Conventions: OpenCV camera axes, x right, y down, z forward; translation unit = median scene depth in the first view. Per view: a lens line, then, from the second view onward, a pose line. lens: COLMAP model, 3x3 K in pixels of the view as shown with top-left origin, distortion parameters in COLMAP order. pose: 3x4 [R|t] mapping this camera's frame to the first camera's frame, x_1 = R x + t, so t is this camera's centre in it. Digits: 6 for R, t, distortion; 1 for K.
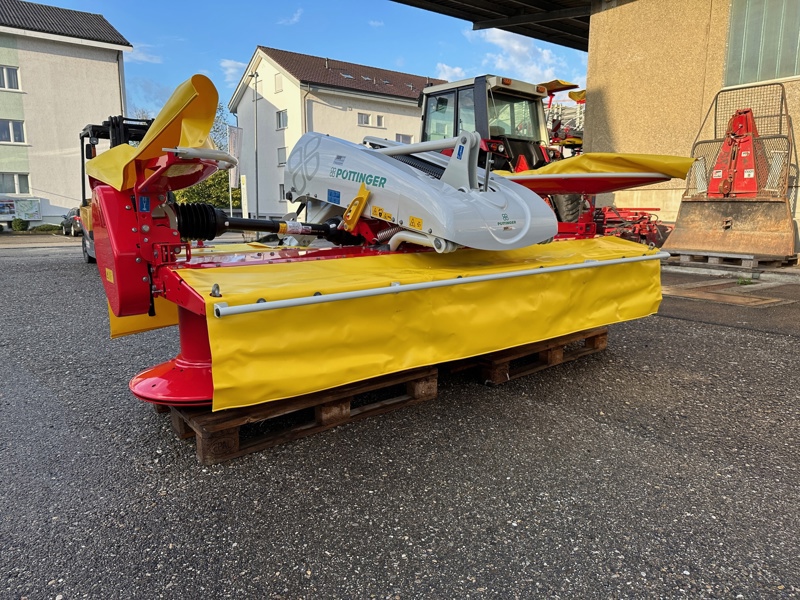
lens RADIAL K [[568.1, 0, 398.2], [0, 568.1, 305.8], [0, 0, 1]] dist [0.001810, -0.004755]
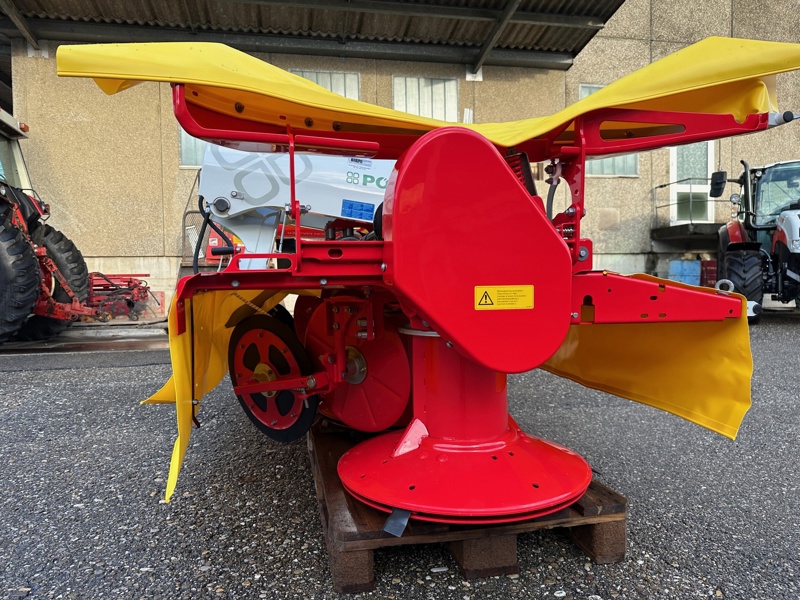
lens RADIAL K [[568.1, 0, 398.2], [0, 568.1, 305.8], [0, 0, 1]] dist [0.001810, -0.004755]
pose [[0.417521, -0.043145, 0.907642, -0.297123], [0.173305, 0.984317, -0.032932, -0.013088], [-0.891987, 0.171049, 0.418451, 0.253120]]
